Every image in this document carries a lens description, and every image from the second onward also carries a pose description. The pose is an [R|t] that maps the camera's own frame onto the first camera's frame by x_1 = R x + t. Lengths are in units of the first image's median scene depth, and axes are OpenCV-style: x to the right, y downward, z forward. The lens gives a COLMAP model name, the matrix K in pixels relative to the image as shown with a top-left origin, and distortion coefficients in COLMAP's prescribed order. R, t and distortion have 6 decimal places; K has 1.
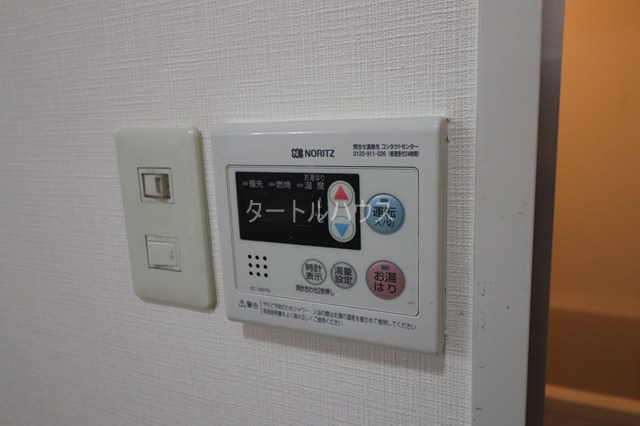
lens RADIAL K [[498.5, 0, 320.0], [0, 498.5, 213.0], [0, 0, 1]] dist [-0.003086, -0.000091]
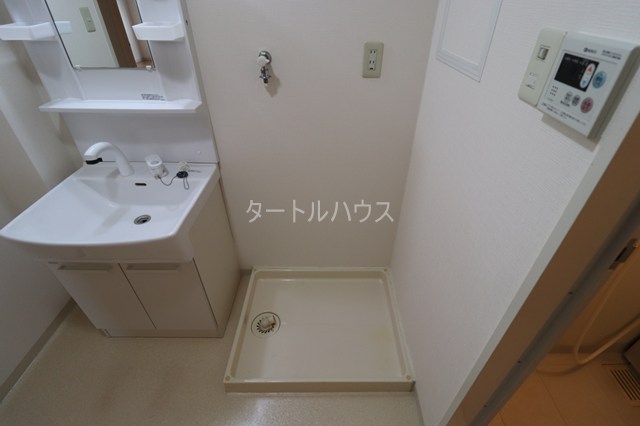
lens RADIAL K [[305.5, 0, 320.0], [0, 305.5, 213.0], [0, 0, 1]] dist [-0.000665, -0.000498]
pose [[0.432686, 0.569838, -0.698619, 0.976608], [-0.203980, 0.816696, 0.539815, 0.006973], [0.878166, -0.091066, 0.469608, -1.135367]]
